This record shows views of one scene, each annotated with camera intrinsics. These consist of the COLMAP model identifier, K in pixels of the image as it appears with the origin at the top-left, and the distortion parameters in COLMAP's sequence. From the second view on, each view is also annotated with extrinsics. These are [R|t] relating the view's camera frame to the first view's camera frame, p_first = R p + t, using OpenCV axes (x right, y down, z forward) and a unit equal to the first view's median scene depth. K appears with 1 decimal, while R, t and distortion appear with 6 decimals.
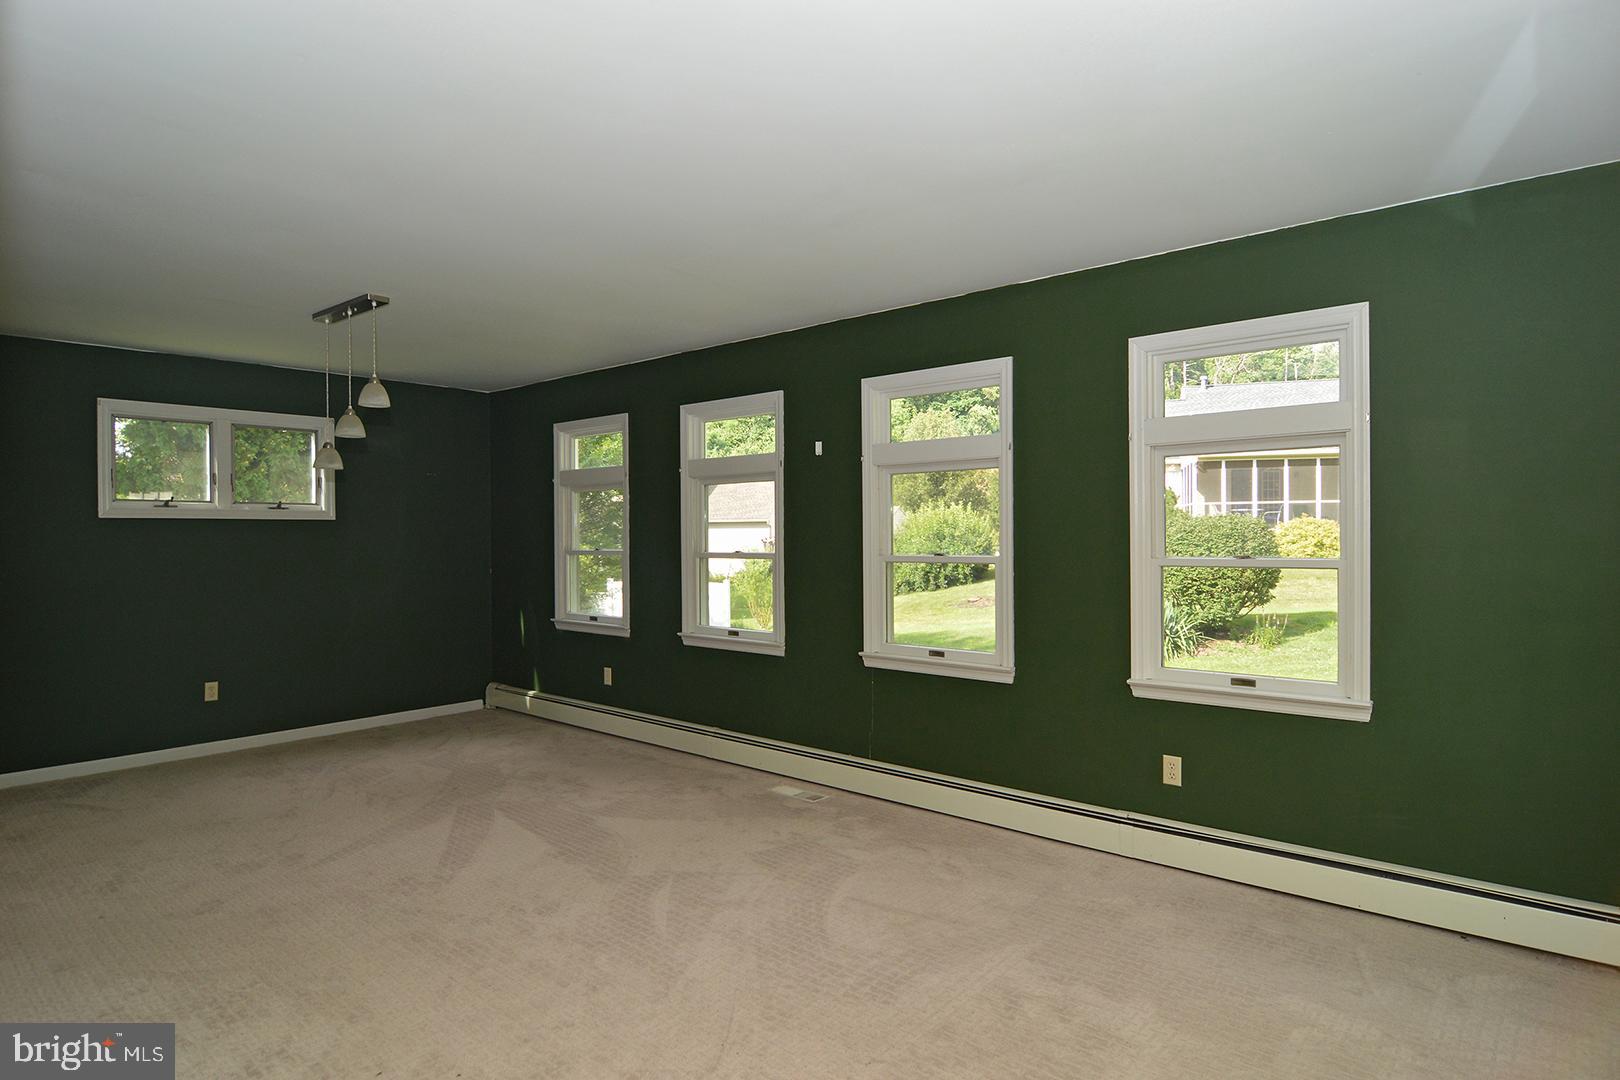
lens RADIAL K [[882.7, 0, 800.7], [0, 882.7, 541.1], [0, 0, 1]] dist [-0.011813, -0.005157]
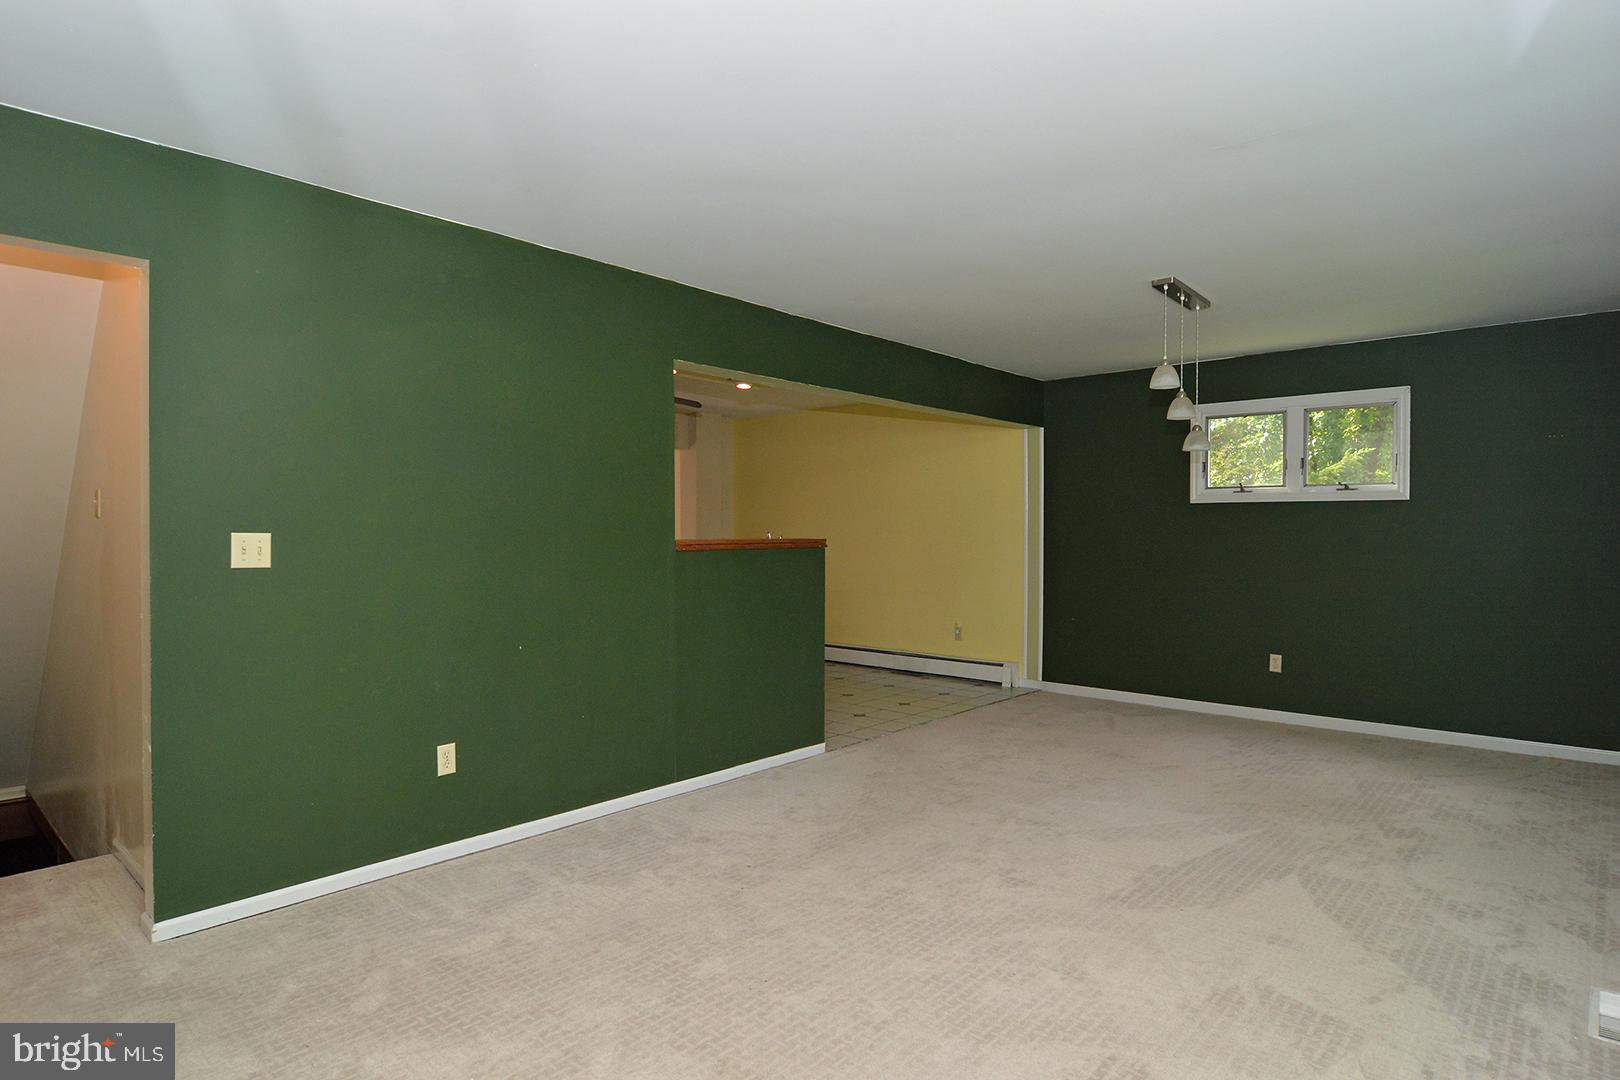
lens RADIAL K [[882.7, 0, 807.3], [0, 882.7, 538.4], [0, 0, 1]] dist [-0.011813, -0.005157]
pose [[-0.016111, 0.018749, -0.999694, 0.486703], [-0.009023, 0.999781, 0.018896, 0.005157], [0.999829, 0.009325, -0.015939, 0.530012]]
